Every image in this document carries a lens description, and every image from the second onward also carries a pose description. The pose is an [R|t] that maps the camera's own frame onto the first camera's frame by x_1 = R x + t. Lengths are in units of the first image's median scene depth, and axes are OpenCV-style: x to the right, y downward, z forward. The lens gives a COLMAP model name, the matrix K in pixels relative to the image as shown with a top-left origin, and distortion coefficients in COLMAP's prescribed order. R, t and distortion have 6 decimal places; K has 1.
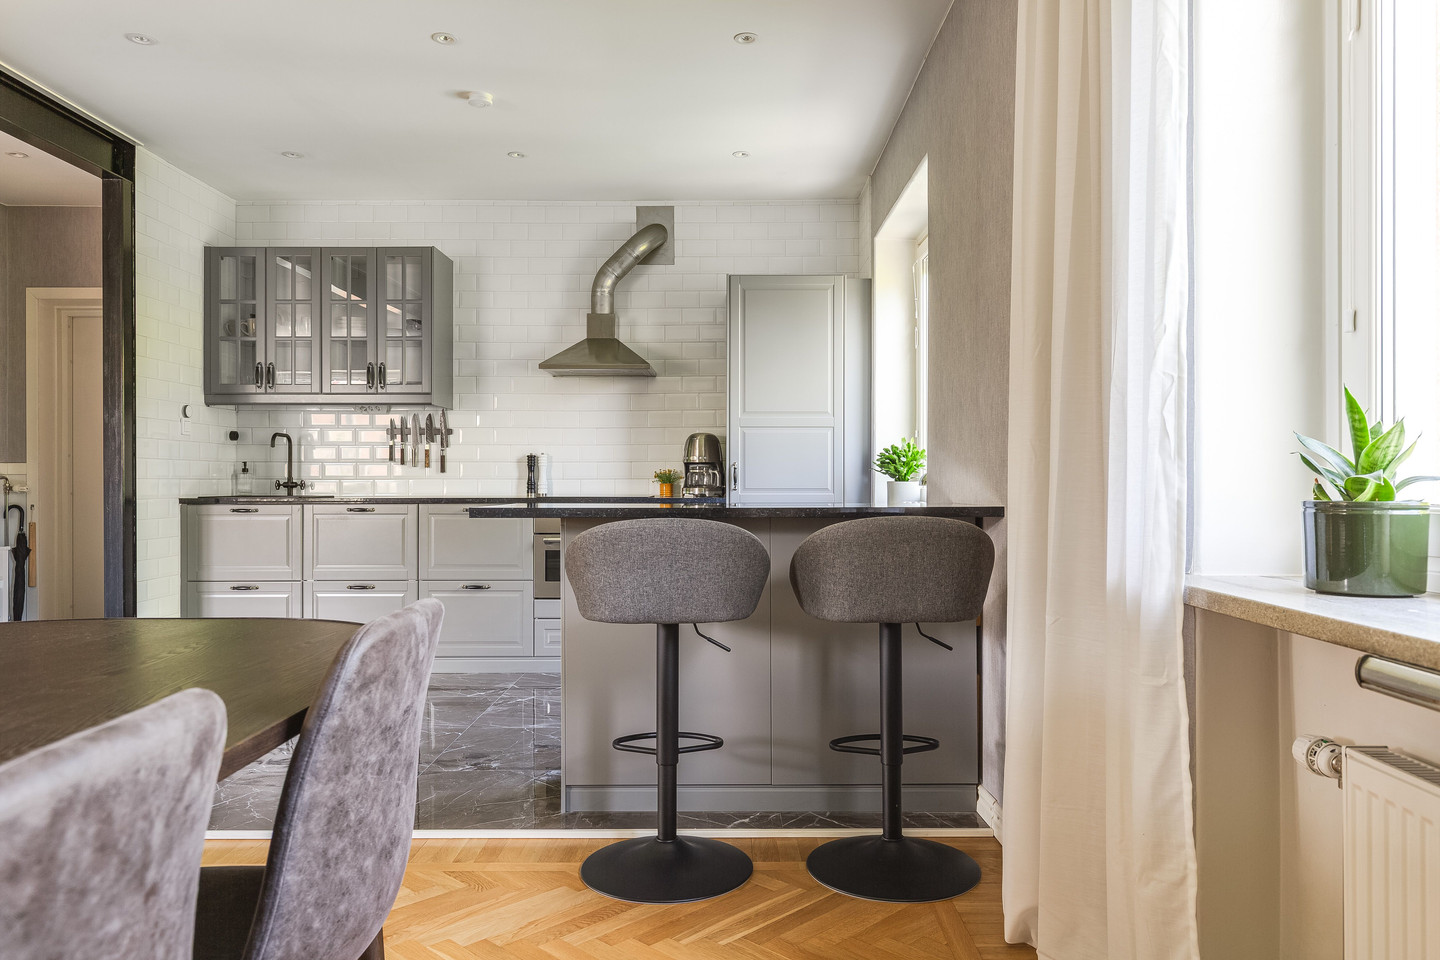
lens RADIAL K [[998.4, 0, 720.0], [0, 998.4, 480.0], [0, 0, 1]] dist [0.000324, 0.000491]
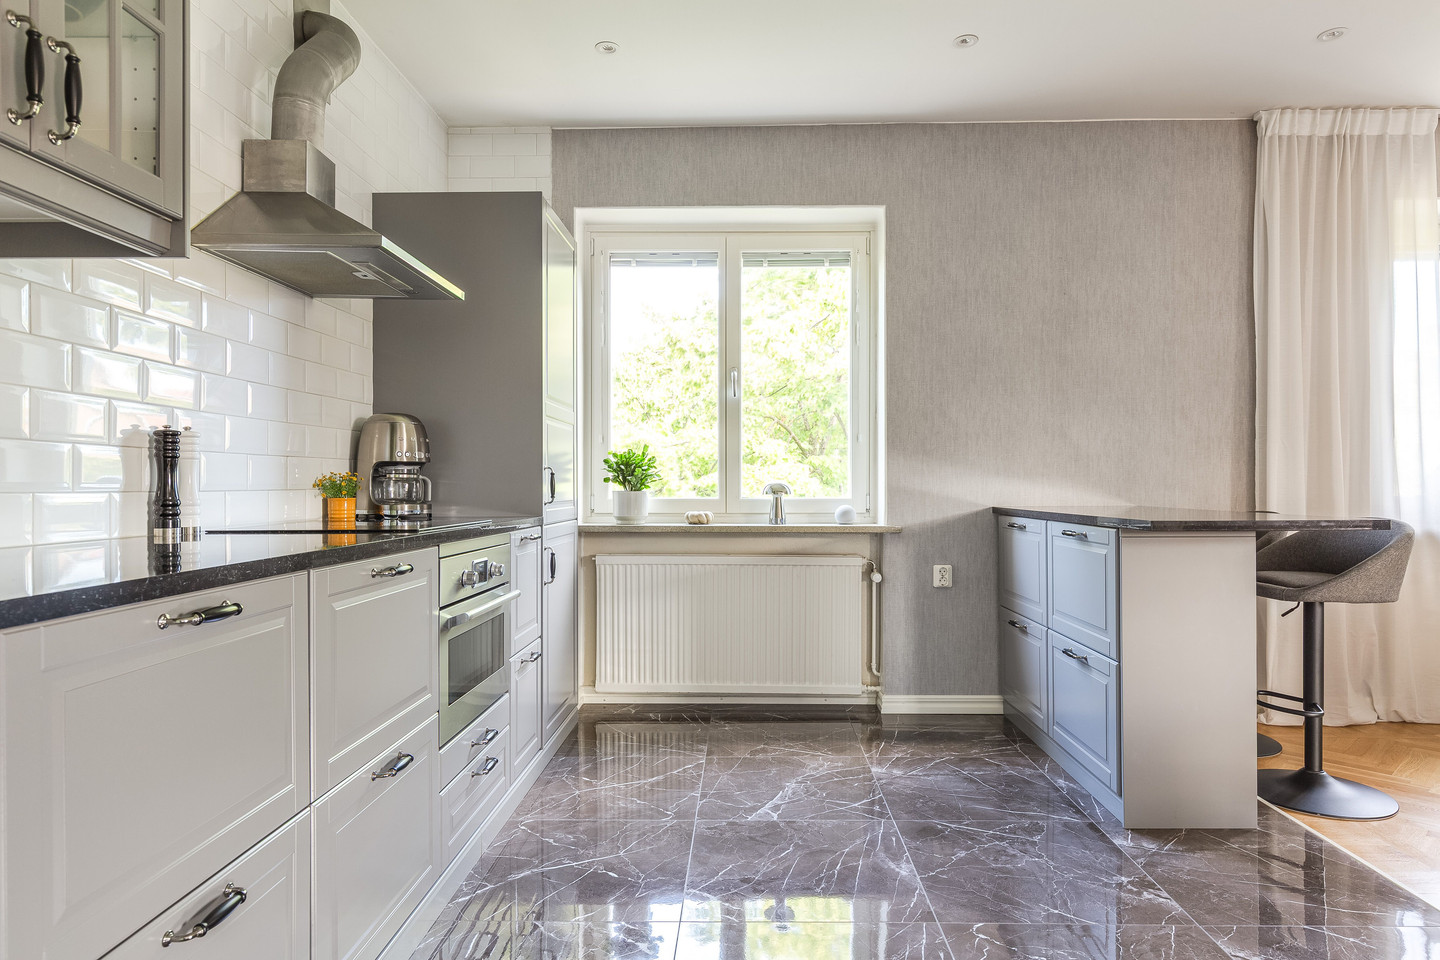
lens RADIAL K [[847.0, 0, 728.9], [0, 847.0, 484.6], [0, 0, 1]] dist [0.001488, 0.000082]
pose [[0.021088, 0.001710, 0.999776, -0.515451], [0.003511, 0.999992, -0.001784, -0.002150], [-0.999771, 0.003548, 0.021082, 0.770860]]
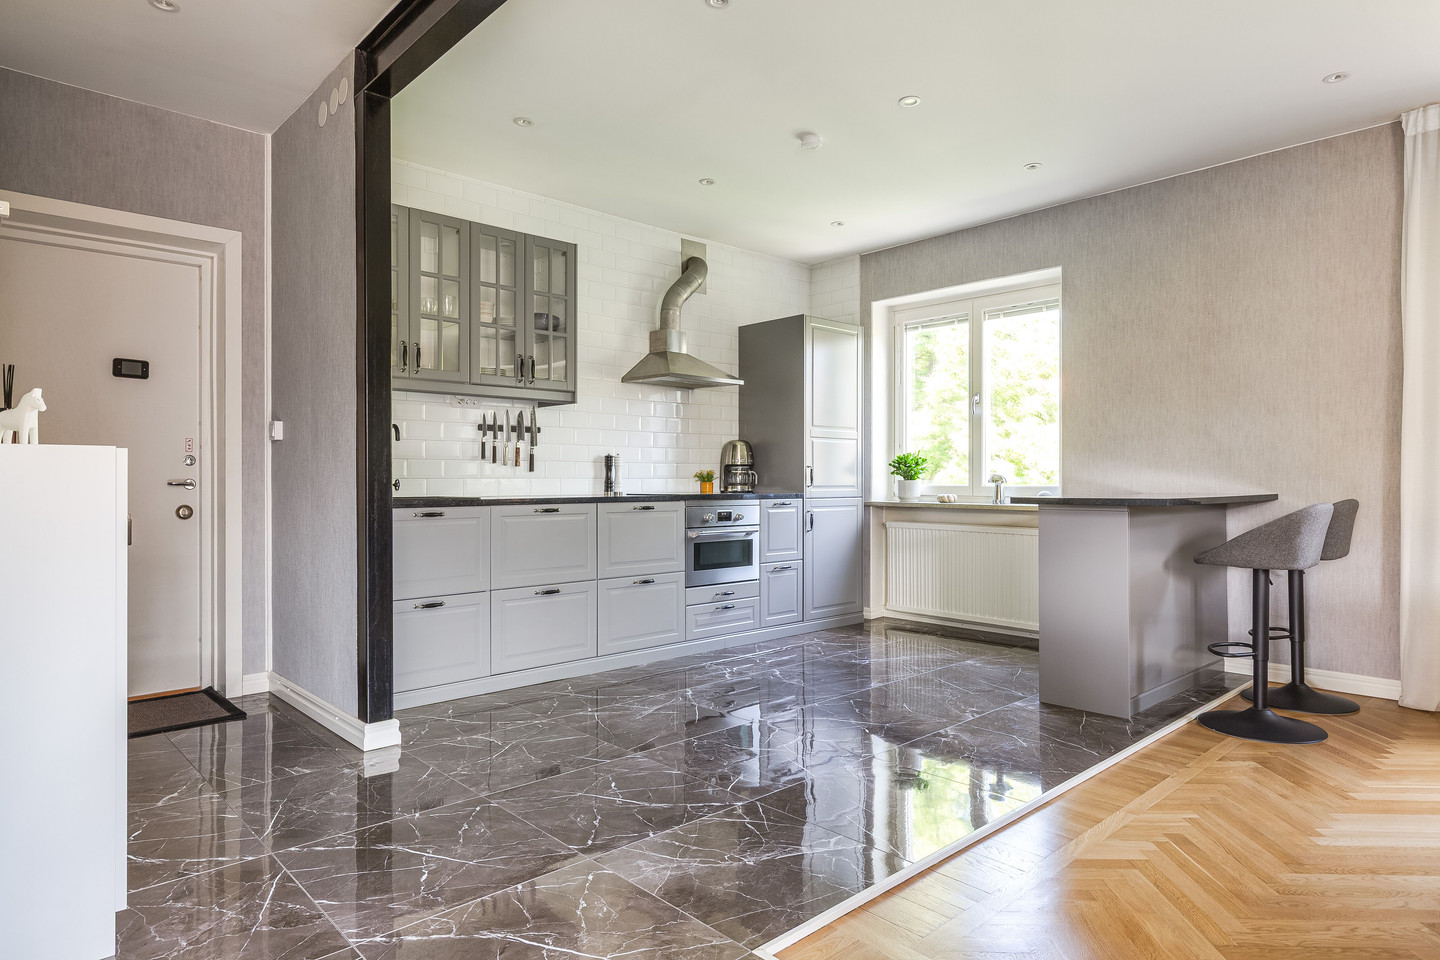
lens RADIAL K [[828.8, 0, 720.0], [0, 828.8, 480.0], [0, 0, 1]] dist [0.001472, -0.001804]
pose [[0.733276, -0.000533, 0.679931, -0.694751], [0.001584, 0.999998, -0.000925, 0.001880], [-0.679930, 0.001755, 0.733275, 0.279804]]
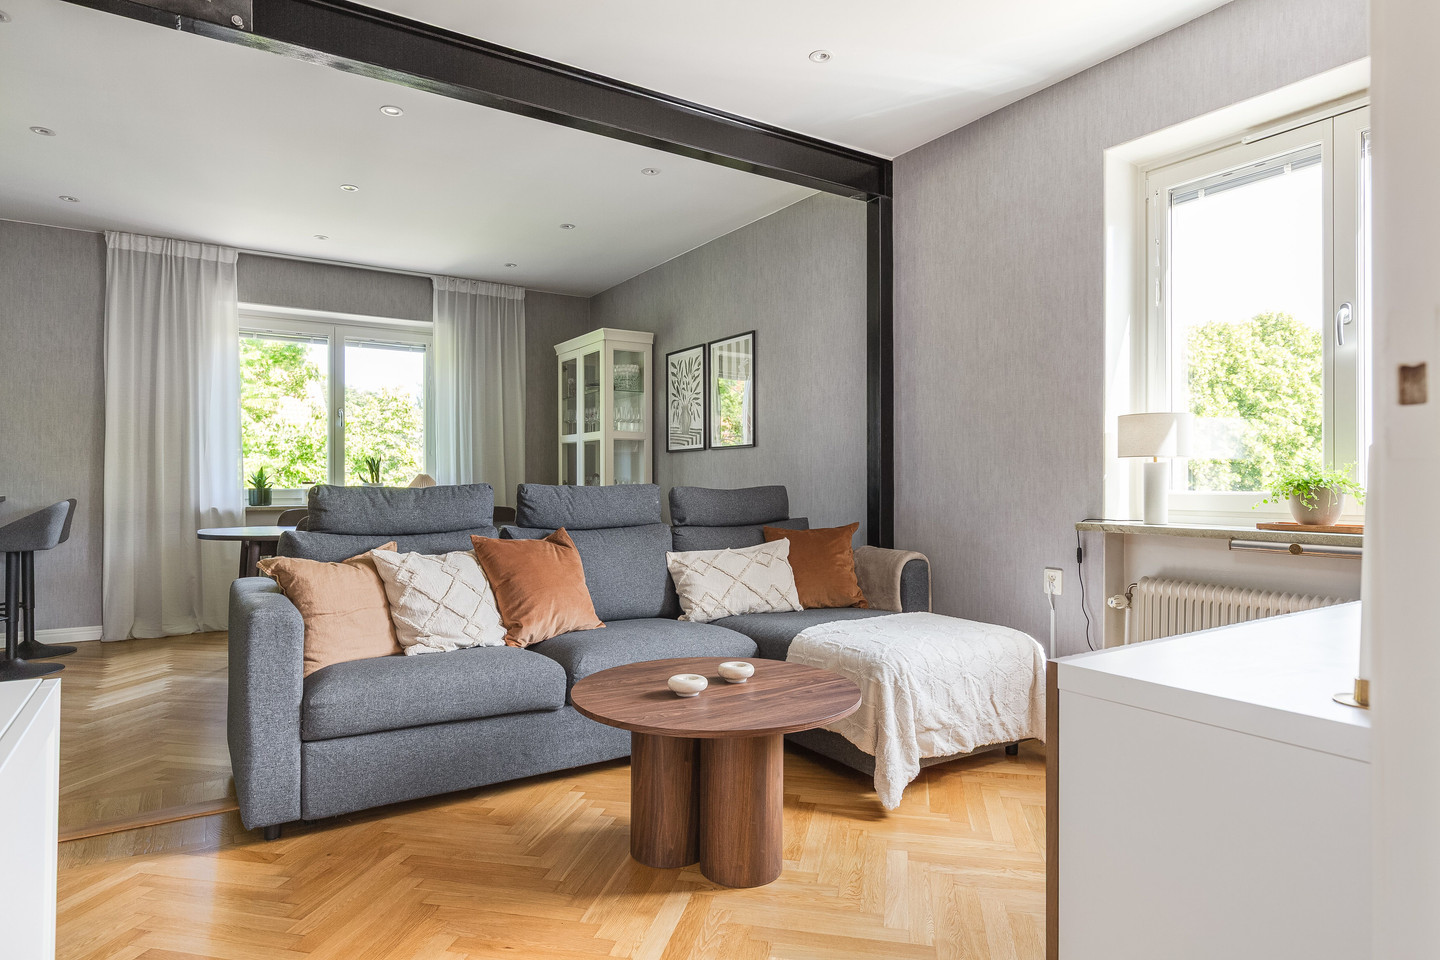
lens RADIAL K [[828.8, 0, 720.0], [0, 828.8, 480.0], [0, 0, 1]] dist [0.001472, -0.001804]
pose [[-0.545355, 0.003605, 0.838197, -1.017035], [0.000949, 0.999993, -0.003683, 0.000913], [-0.838205, -0.001213, -0.545354, 0.319100]]
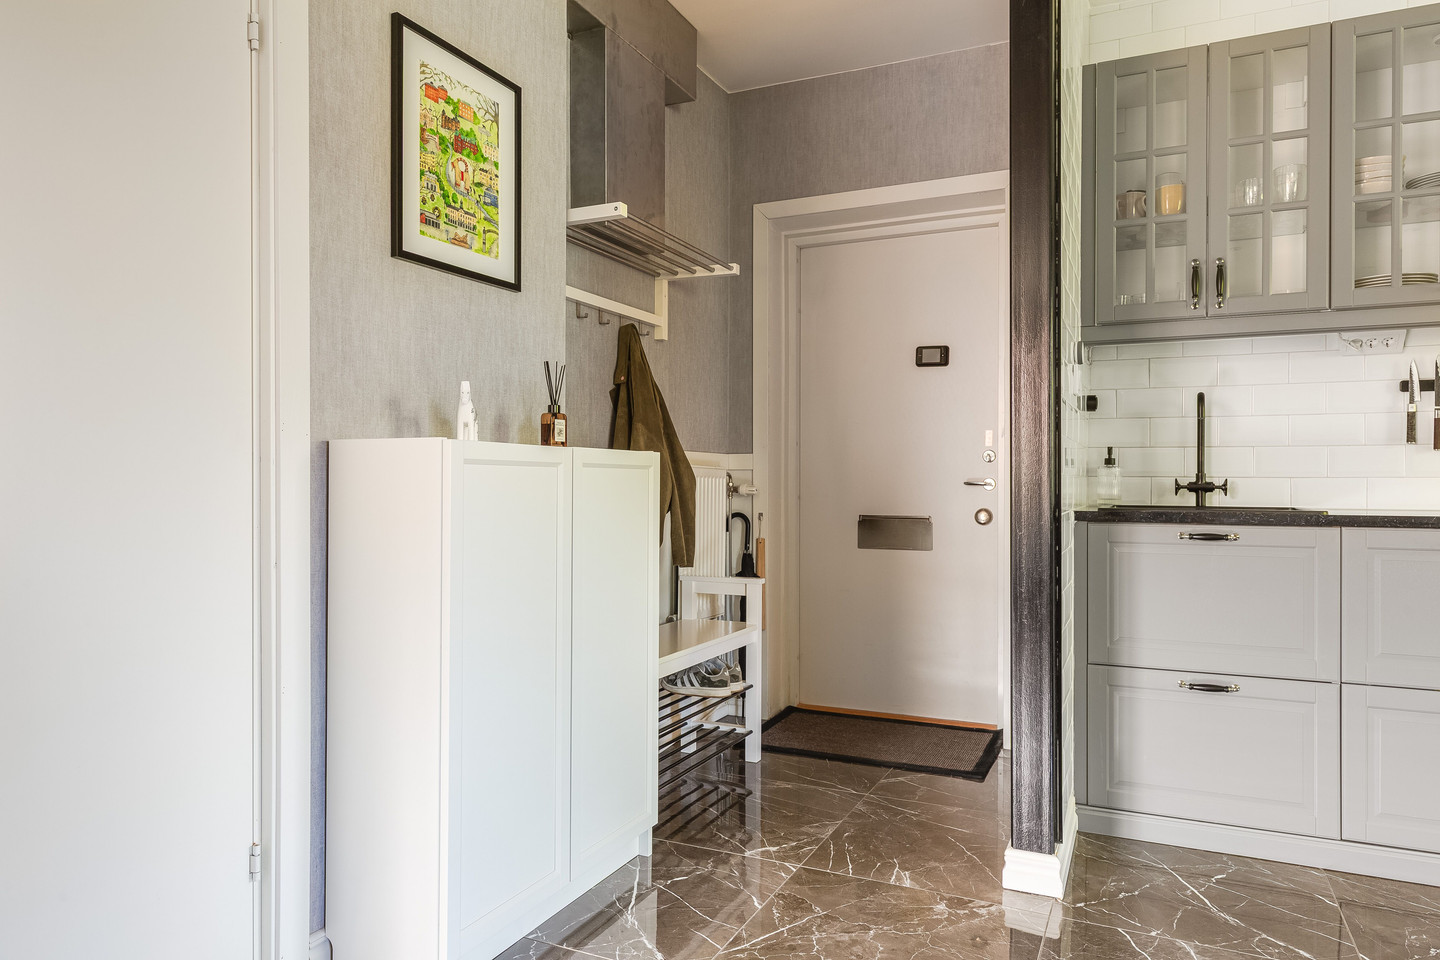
lens RADIAL K [[917.6, 0, 720.0], [0, 917.6, 480.0], [0, 0, 1]] dist [-0.000971, 0.000367]
pose [[0.906467, 0.002730, -0.422268, -0.453817], [-0.003206, 0.999995, -0.000416, 0.001982], [0.422264, 0.001731, 0.906471, 0.414872]]
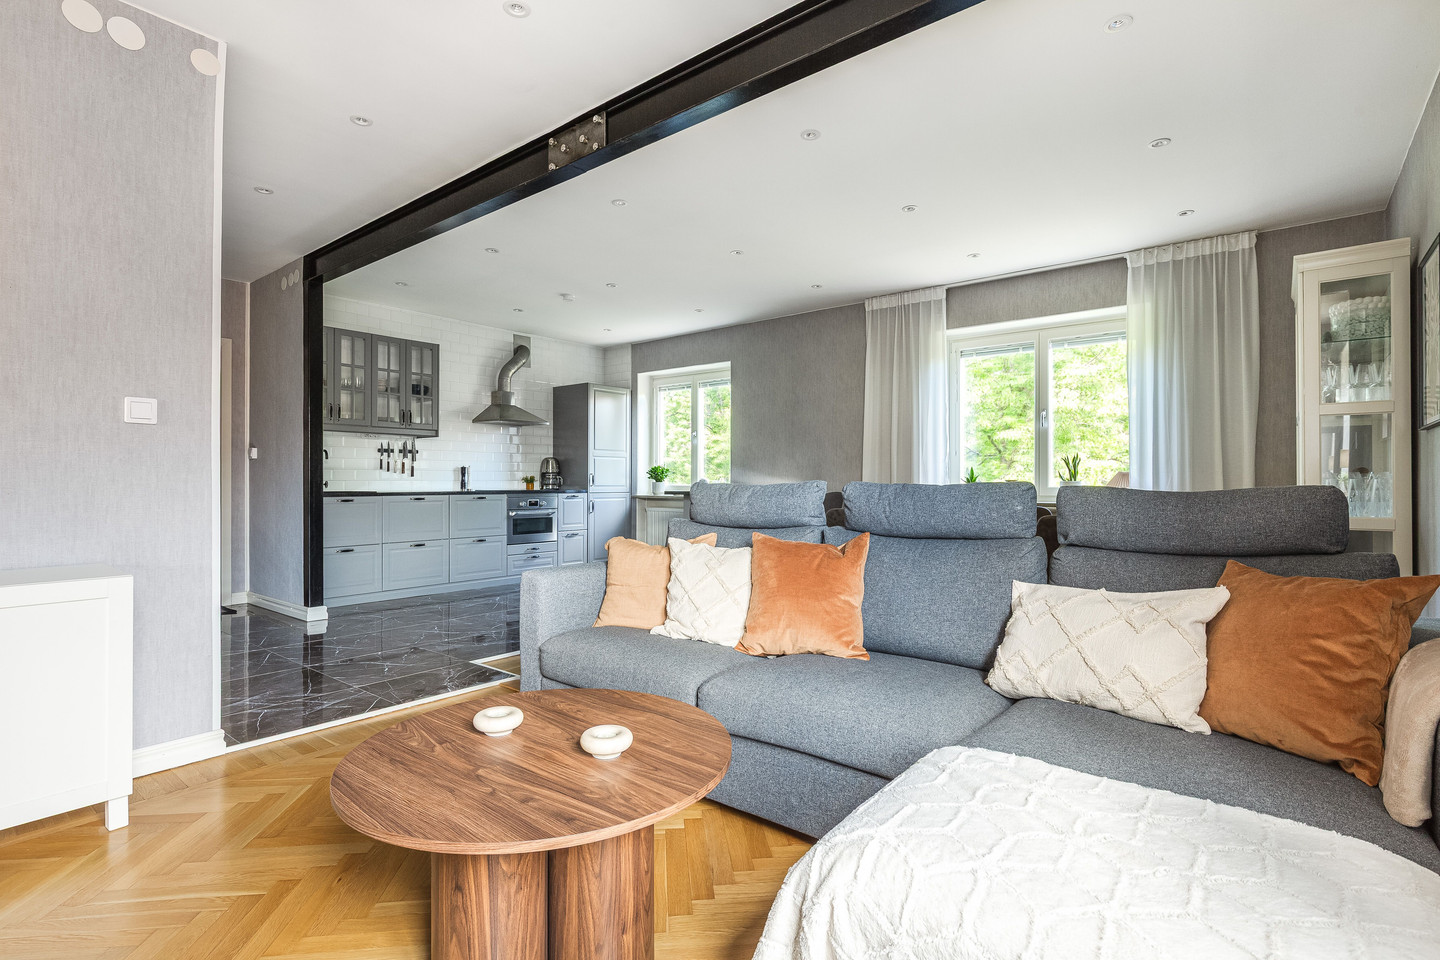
lens RADIAL K [[688.5, 0, 720.7], [0, 688.5, 479.7], [0, 0, 1]] dist [-0.004161, -0.000181]
pose [[0.626034, 0.002900, 0.779790, -0.842195], [-0.000044, 0.999993, -0.003683, 0.001820], [-0.779796, 0.002271, 0.626030, -0.101586]]
